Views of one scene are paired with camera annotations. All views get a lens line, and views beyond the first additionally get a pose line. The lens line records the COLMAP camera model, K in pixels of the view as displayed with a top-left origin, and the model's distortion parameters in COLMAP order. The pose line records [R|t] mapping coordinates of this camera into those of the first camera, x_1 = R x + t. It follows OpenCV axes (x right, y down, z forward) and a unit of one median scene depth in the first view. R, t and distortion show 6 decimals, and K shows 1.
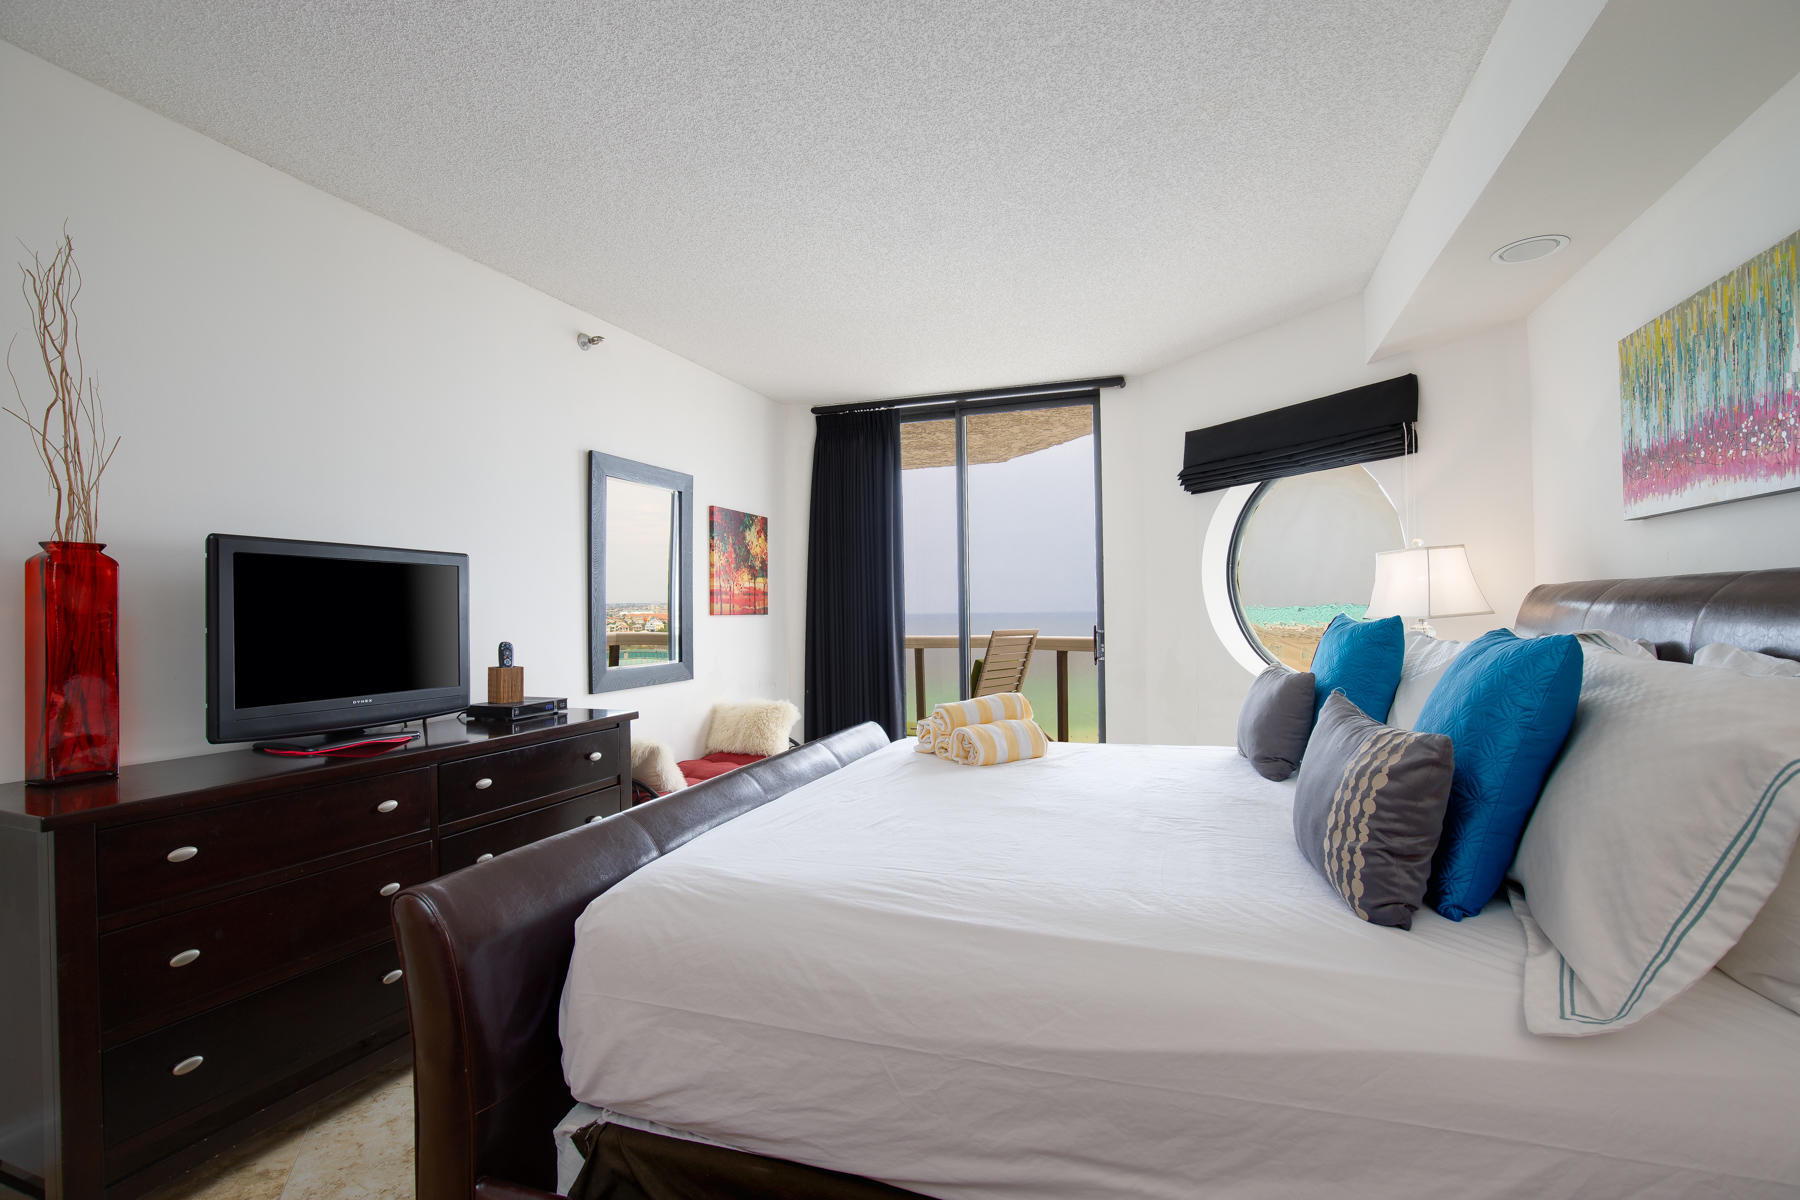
lens RADIAL K [[827.9, 0, 897.8], [0, 827.9, 607.9], [0, 0, 1]] dist [-0.036141, 0.007766]
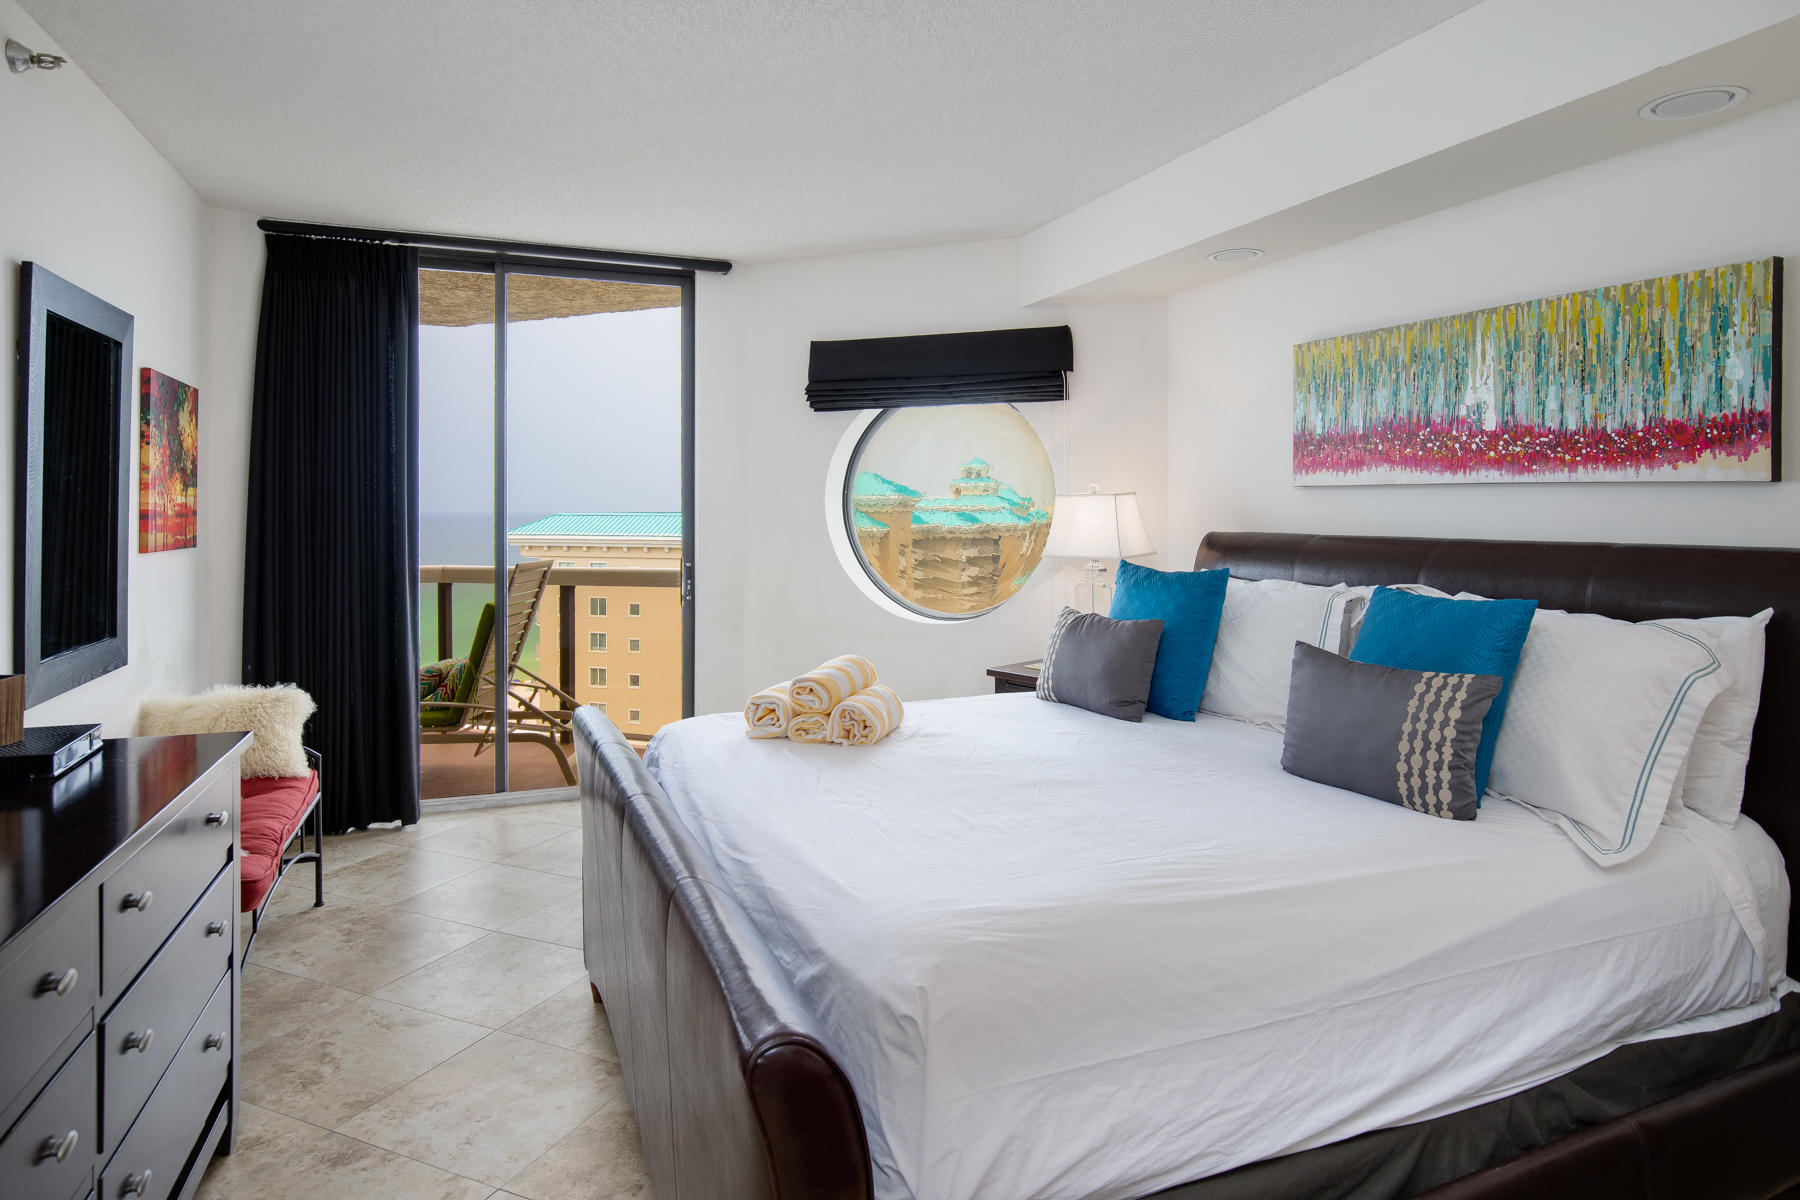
lens RADIAL K [[1049.6, 0, 903.3], [0, 1049.6, 510.3], [0, 0, 1]] dist [-0.007689, -0.000918]
pose [[0.747470, 0.013817, 0.664151, -0.694867], [-0.013857, 0.999890, -0.005206, -0.055967], [-0.664151, -0.005312, 0.747580, 0.179593]]
